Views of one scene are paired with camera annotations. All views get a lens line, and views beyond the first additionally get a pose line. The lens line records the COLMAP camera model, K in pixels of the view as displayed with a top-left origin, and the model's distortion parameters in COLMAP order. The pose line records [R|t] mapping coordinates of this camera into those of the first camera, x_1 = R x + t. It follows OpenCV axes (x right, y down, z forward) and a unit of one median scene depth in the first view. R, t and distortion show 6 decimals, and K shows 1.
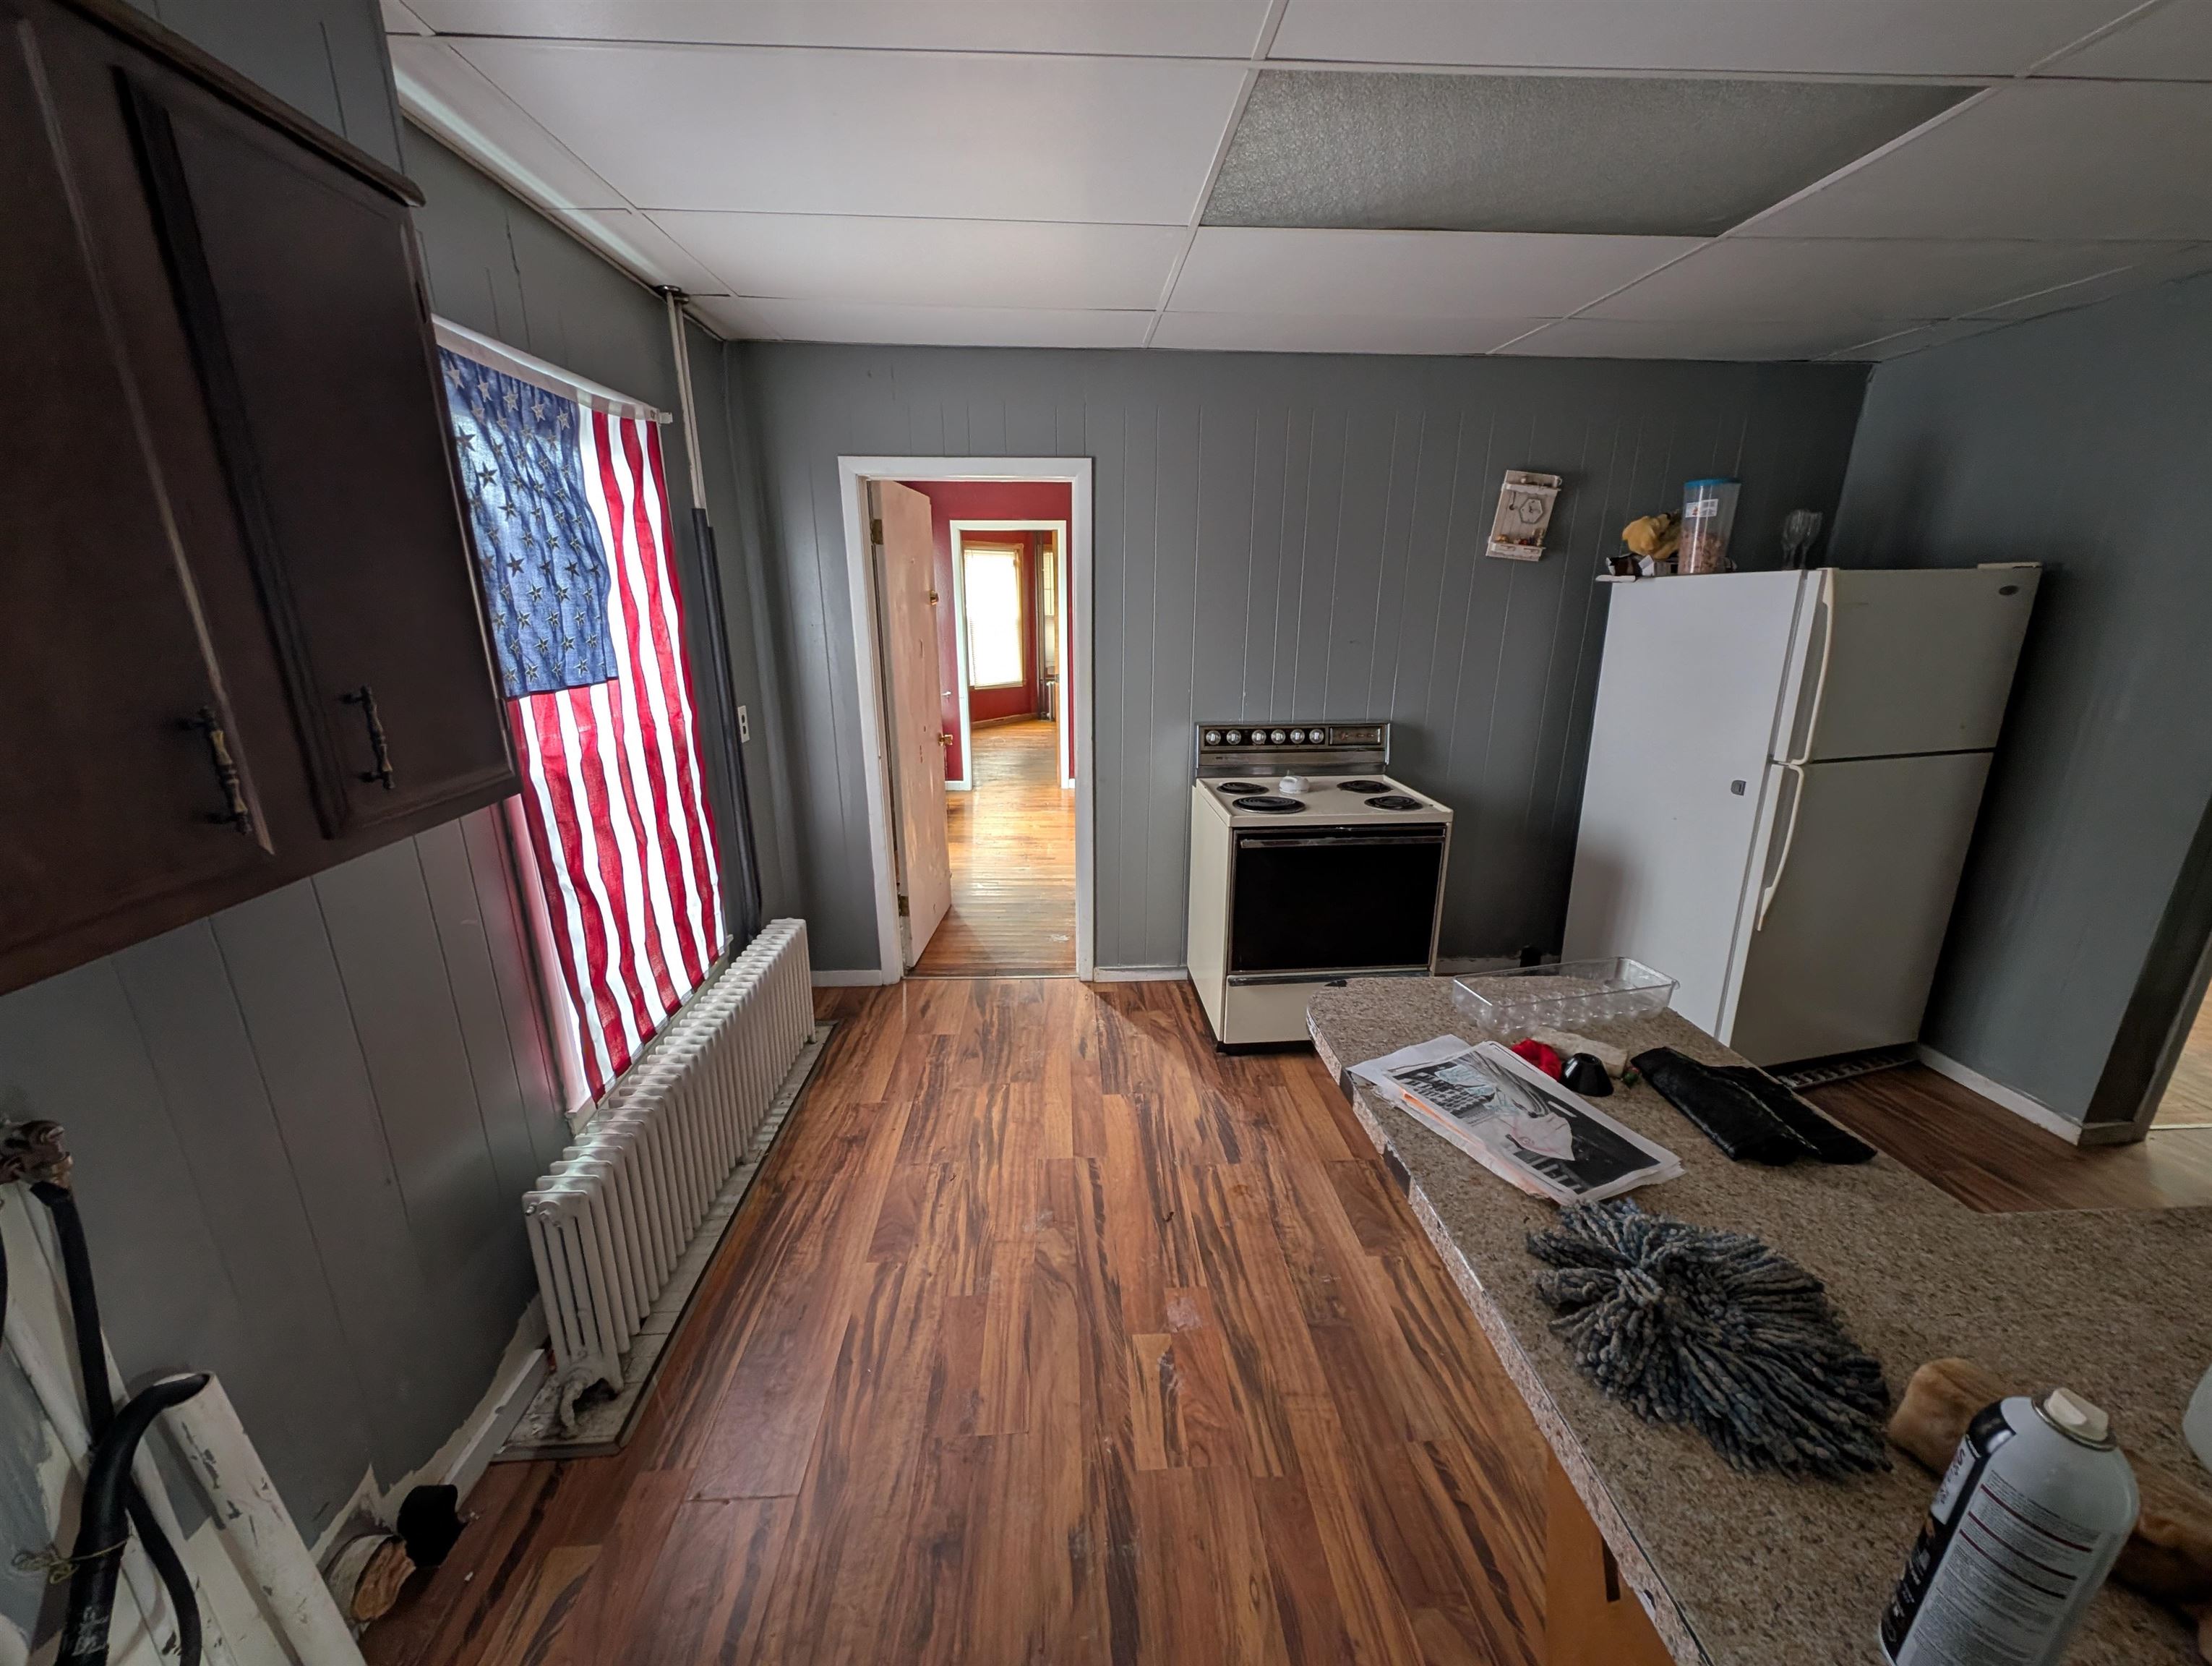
lens RADIAL K [[831.3, 0, 1105.0], [0, 831.3, 825.4], [0, 0, 1]] dist [0.002864, 0.000002]
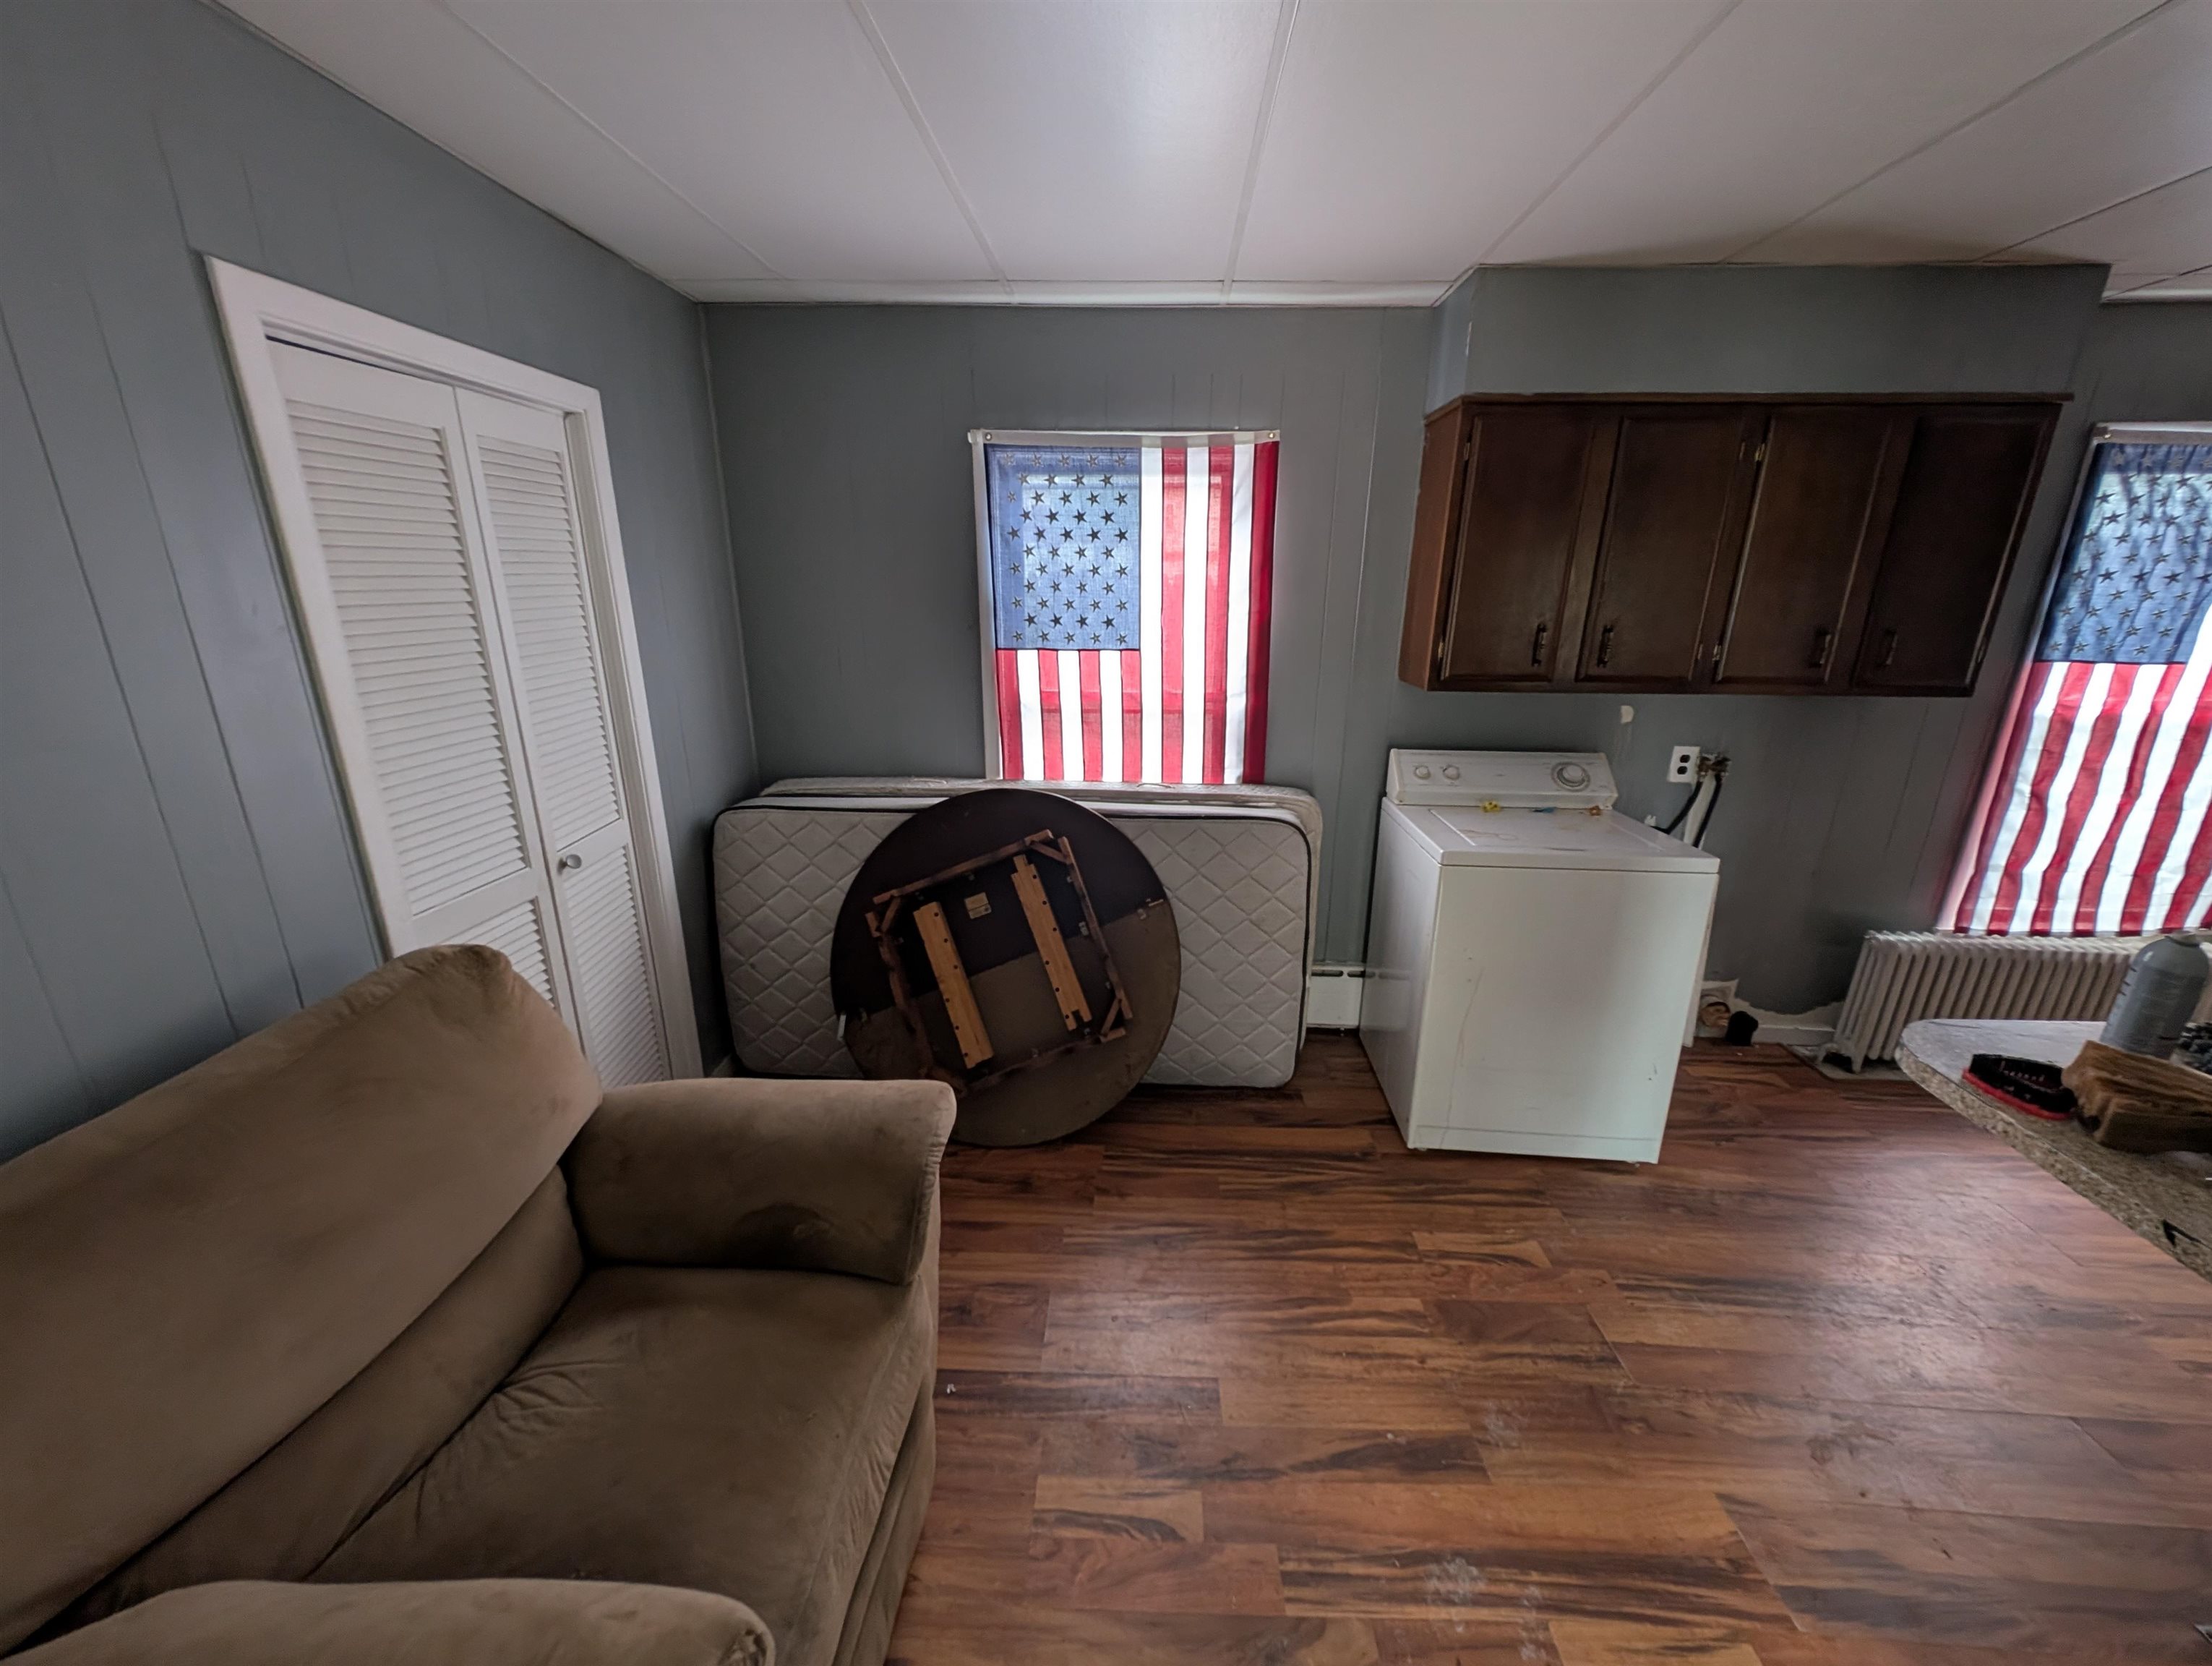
lens RADIAL K [[831.3, 0, 1117.0], [0, 831.3, 833.4], [0, 0, 1]] dist [0.002864, 0.000002]
pose [[-0.089760, 0.291170, -0.952451, 1.034332], [-0.288585, 0.907683, 0.304681, 0.169529], [0.953238, 0.302211, 0.002553, -0.574175]]
